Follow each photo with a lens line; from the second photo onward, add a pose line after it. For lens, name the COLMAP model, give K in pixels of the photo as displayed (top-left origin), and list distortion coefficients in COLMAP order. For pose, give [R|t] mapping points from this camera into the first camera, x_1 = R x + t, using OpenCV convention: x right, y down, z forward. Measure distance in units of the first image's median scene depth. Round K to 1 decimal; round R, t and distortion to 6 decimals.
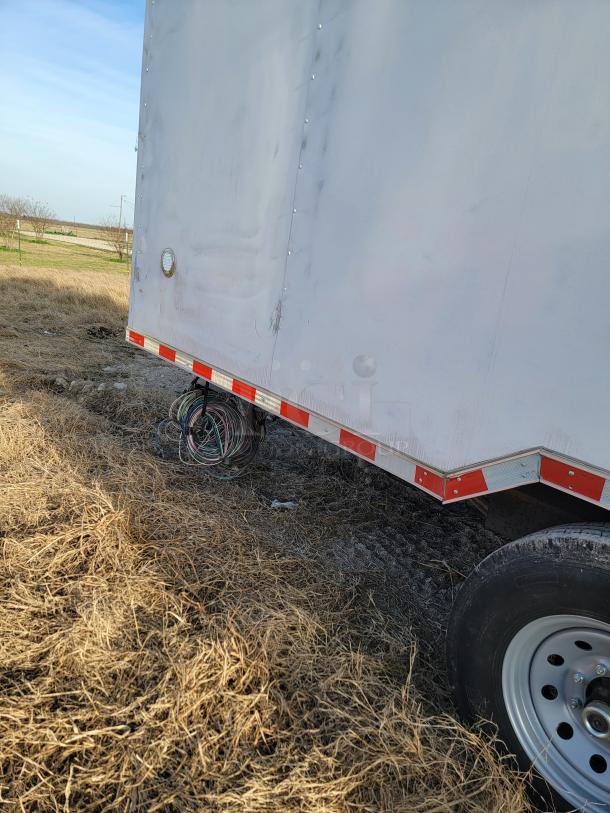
lens RADIAL K [[562.3, 0, 306.3], [0, 562.3, 409.0], [0, 0, 1]] dist [0.091102, -0.078344]
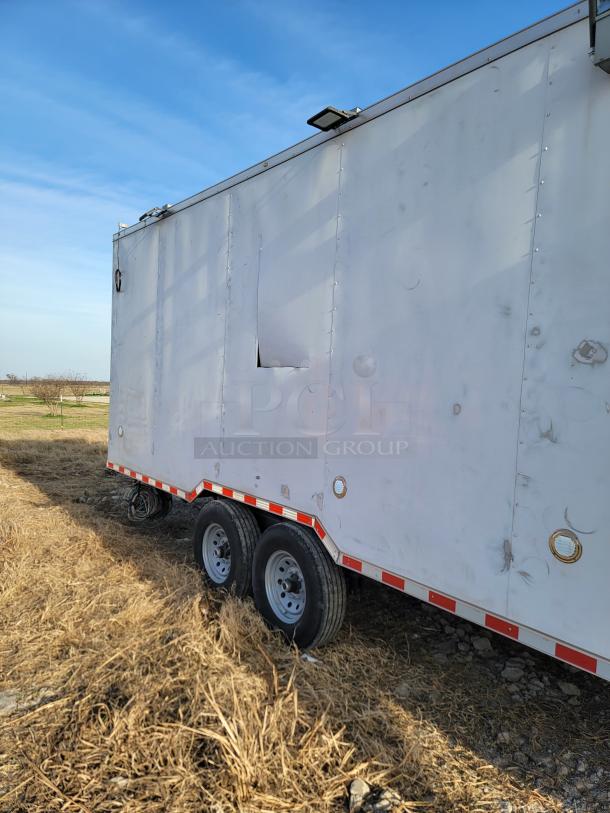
lens RADIAL K [[562.3, 0, 305.1], [0, 562.3, 414.3], [0, 0, 1]] dist [0.091102, -0.078344]
pose [[0.994099, -0.096893, -0.048775, 0.303162], [0.083924, 0.971851, -0.220140, 0.121739], [0.068732, 0.214748, 0.974248, -0.596089]]
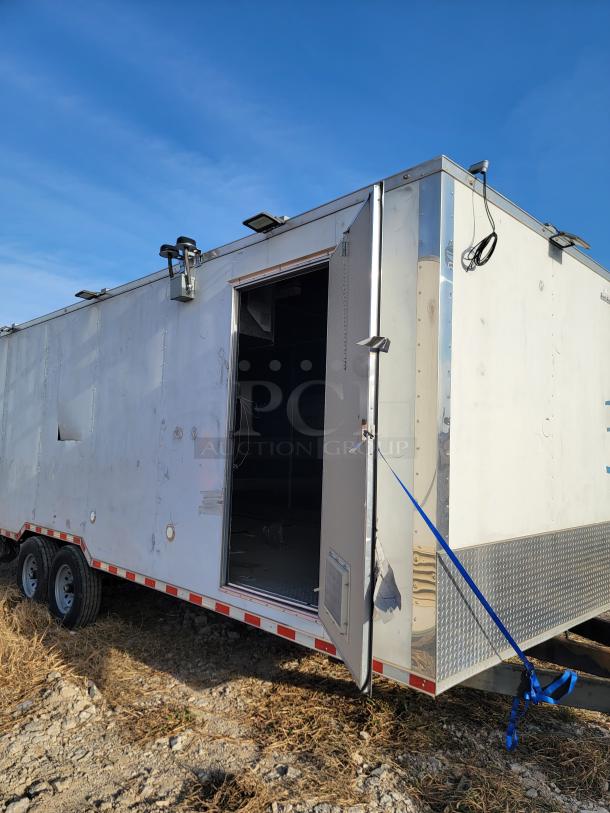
lens RADIAL K [[562.3, 0, 304.9], [0, 562.3, 403.1], [0, 0, 1]] dist [0.091102, -0.078344]
pose [[0.989529, -0.119627, 0.080758, 0.620896], [0.139841, 0.933131, -0.331226, 0.266974], [-0.035734, 0.339051, 0.940089, -0.996266]]
